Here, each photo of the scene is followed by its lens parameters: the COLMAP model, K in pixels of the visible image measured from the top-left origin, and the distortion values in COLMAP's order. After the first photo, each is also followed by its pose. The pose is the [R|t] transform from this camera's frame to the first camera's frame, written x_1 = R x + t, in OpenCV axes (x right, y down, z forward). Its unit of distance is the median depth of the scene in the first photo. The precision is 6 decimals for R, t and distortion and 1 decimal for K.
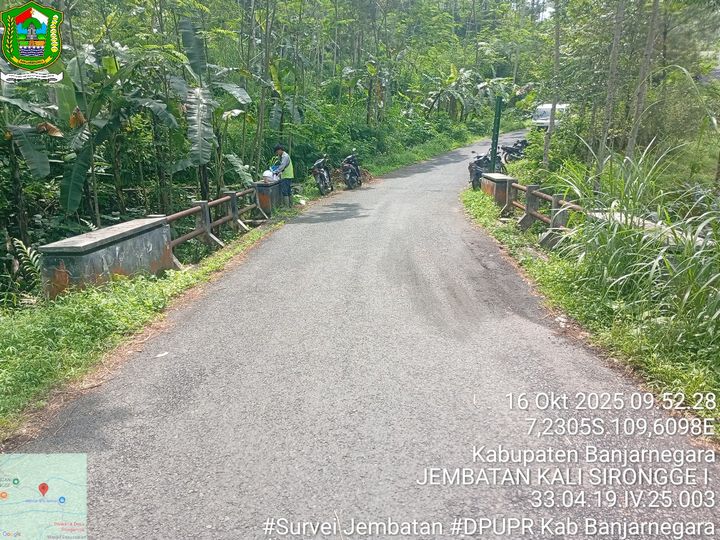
lens RADIAL K [[548.0, 0, 358.3], [0, 548.0, 270.1], [0, 0, 1]] dist [0.102243, -0.214462]
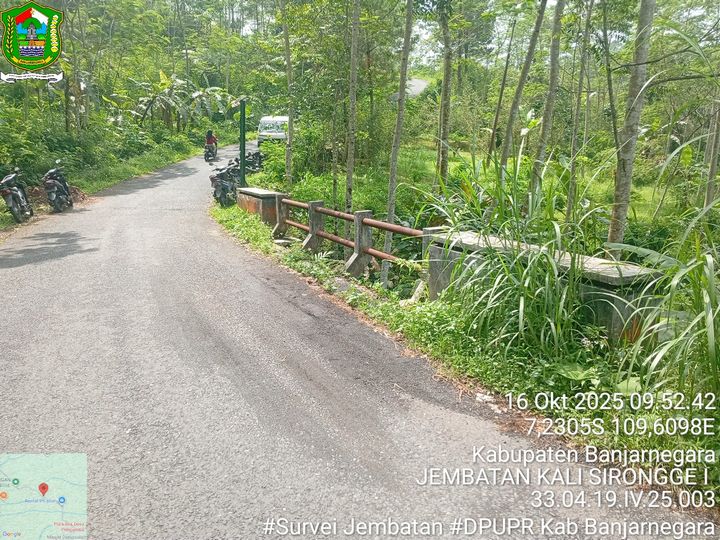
lens RADIAL K [[548.0, 0, 358.3], [0, 548.0, 270.1], [0, 0, 1]] dist [0.102243, -0.214462]
pose [[0.875363, -0.097238, 0.473586, -0.021277], [0.108907, 0.994048, 0.002800, -0.023219], [-0.471040, 0.049126, 0.880743, 0.123513]]
